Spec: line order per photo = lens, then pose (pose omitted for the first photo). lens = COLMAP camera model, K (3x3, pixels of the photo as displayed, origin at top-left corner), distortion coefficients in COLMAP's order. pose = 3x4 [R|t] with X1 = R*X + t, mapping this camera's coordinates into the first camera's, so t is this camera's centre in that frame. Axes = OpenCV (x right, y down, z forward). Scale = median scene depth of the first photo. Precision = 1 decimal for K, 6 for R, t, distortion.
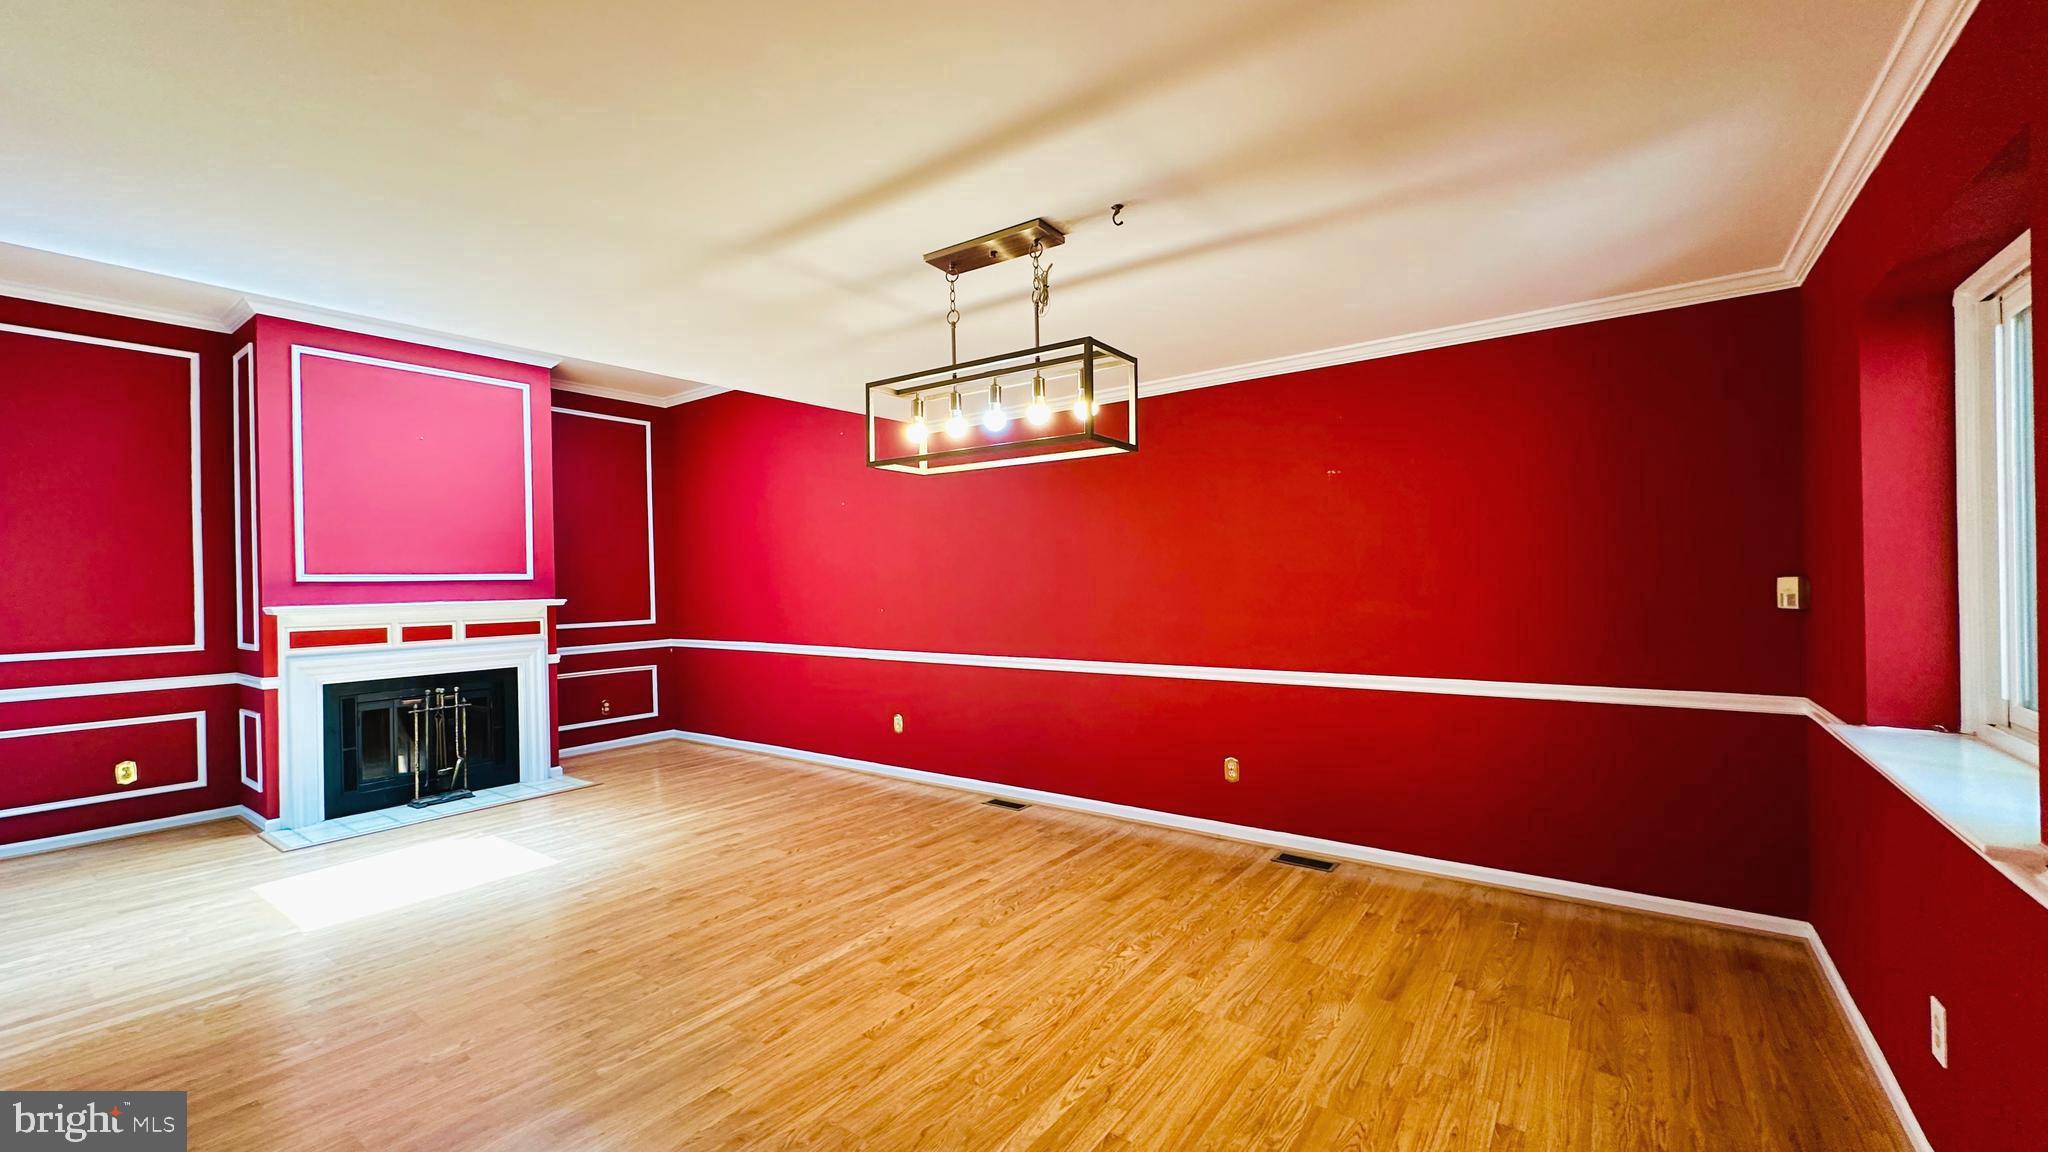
lens RADIAL K [[817.6, 0, 1026.5], [0, 817.6, 580.6], [0, 0, 1]] dist [-0.000639, -0.000038]
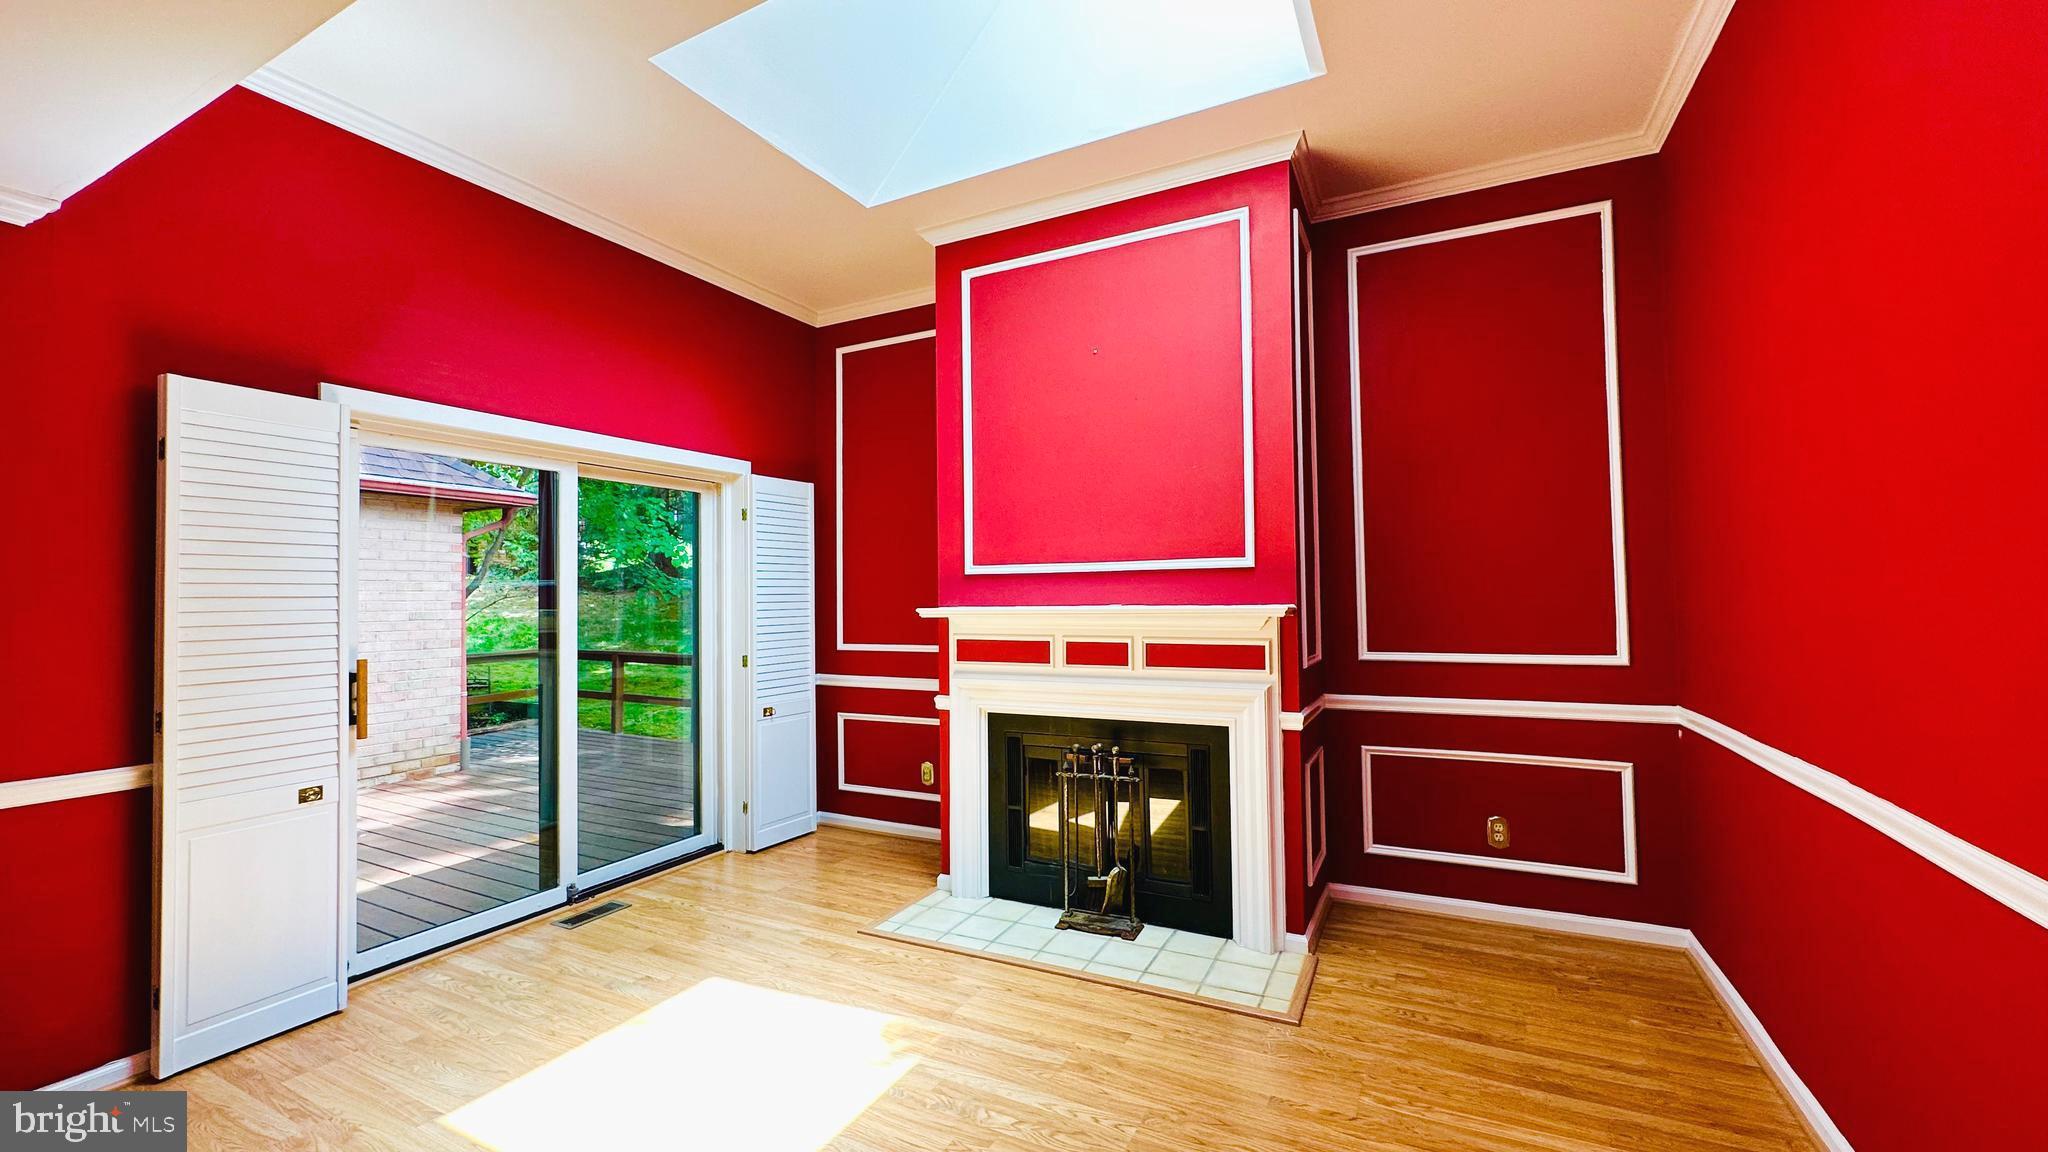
lens RADIAL K [[817.6, 0, 1023.4], [0, 817.6, 577.5], [0, 0, 1]] dist [-0.000639, -0.000038]
pose [[0.155295, -0.005051, -0.987855, -0.107787], [0.009705, 0.999946, -0.003587, 0.006477], [0.987820, -0.009031, 0.155336, 0.831024]]
